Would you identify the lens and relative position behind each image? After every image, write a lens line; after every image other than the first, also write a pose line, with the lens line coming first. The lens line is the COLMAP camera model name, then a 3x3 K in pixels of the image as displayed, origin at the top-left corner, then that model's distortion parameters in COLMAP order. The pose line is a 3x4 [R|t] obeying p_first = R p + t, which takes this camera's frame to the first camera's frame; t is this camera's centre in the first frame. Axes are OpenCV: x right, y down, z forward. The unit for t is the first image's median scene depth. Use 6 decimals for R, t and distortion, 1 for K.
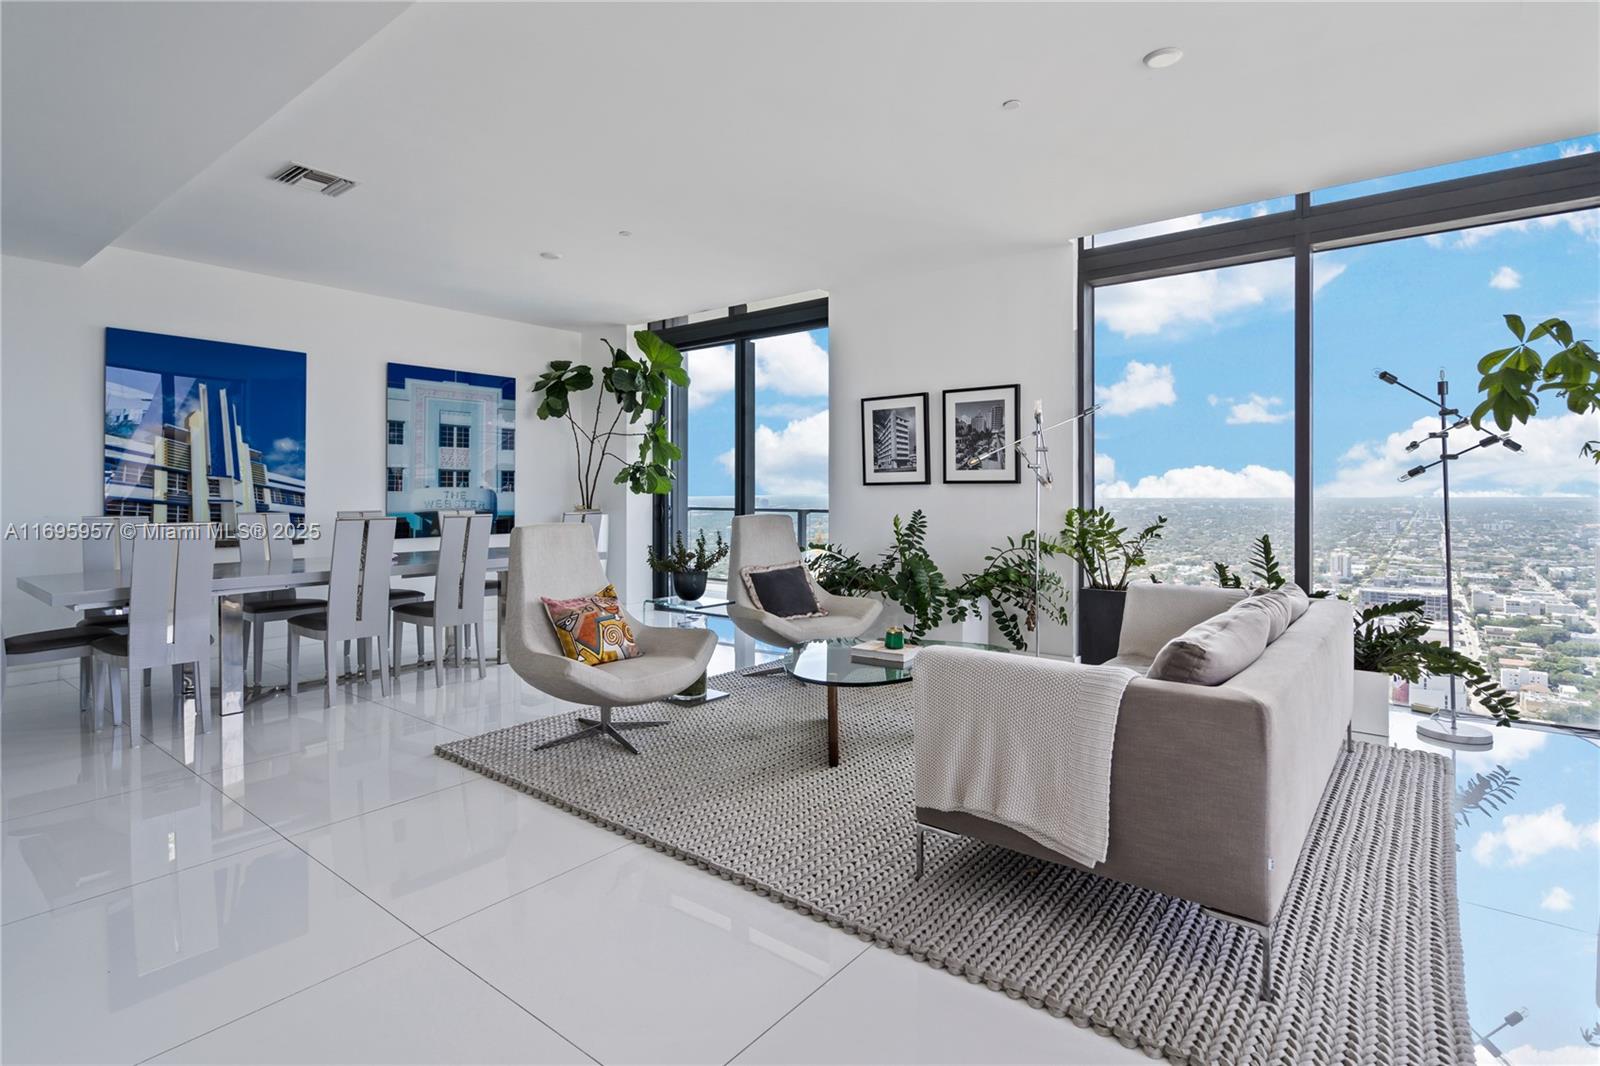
lens RADIAL K [[787.2, 0, 805.9], [0, 787.2, 496.1], [0, 0, 1]] dist [-0.005081, 0.003682]
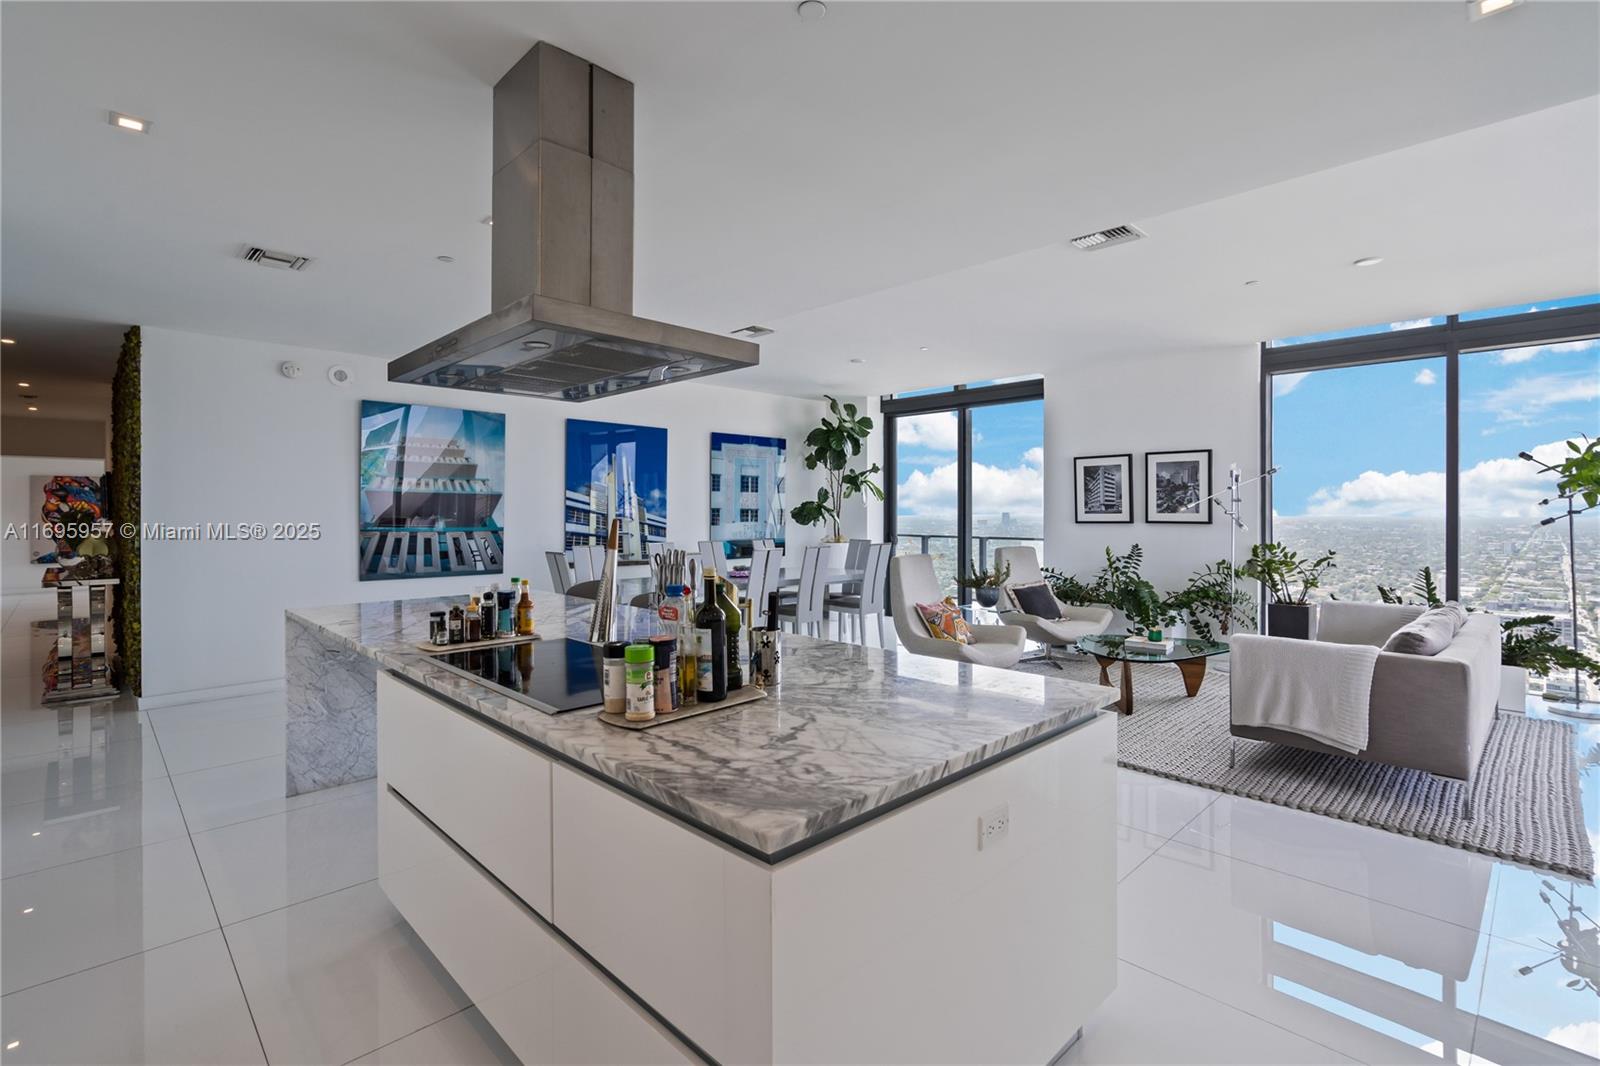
lens RADIAL K [[740.3, 0, 797.9], [0, 740.3, 513.7], [0, 0, 1]] dist [-0.004235, 0.002158]
pose [[0.992438, 0.001263, -0.122737, -0.256739], [-0.001413, 0.999998, -0.001132, -0.029584], [0.122735, 0.001297, 0.992439, -0.311344]]
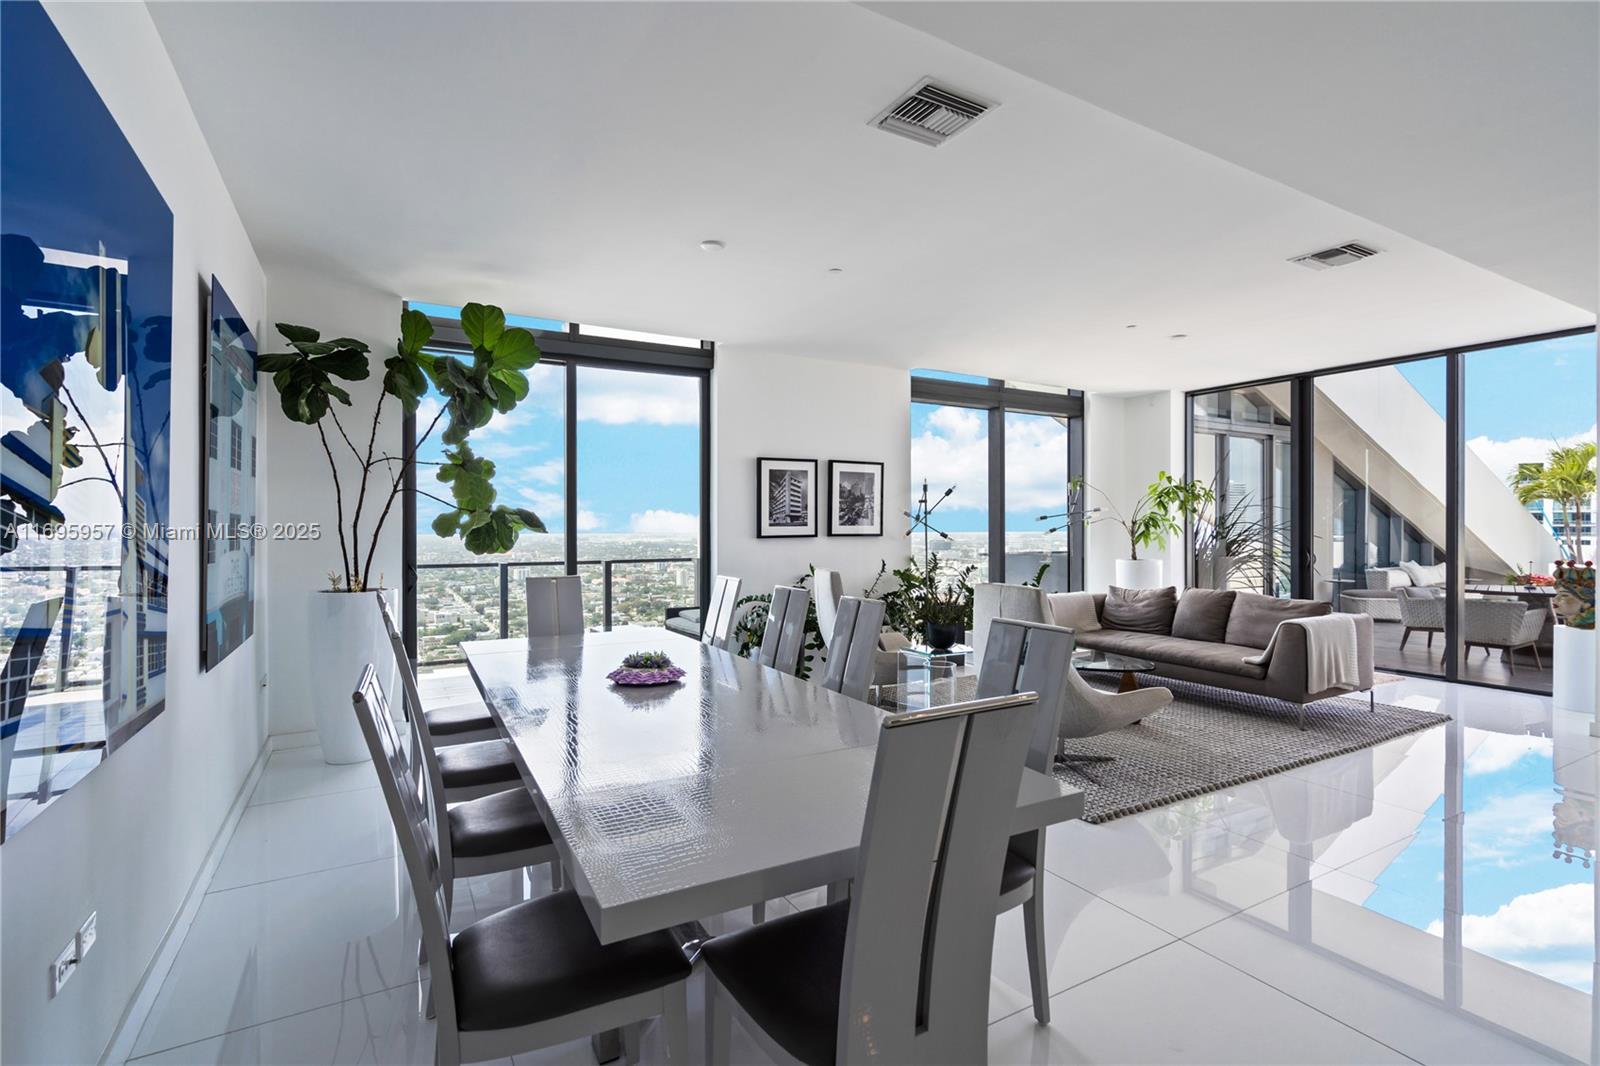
lens RADIAL K [[740.3, 0, 783.5], [0, 740.3, 526.3], [0, 0, 1]] dist [-0.004235, 0.002158]
pose [[0.383040, 0.002185, 0.923729, -0.924083], [0.007831, 0.999954, -0.005612, -0.025798], [-0.923699, 0.009384, 0.383005, 0.634720]]
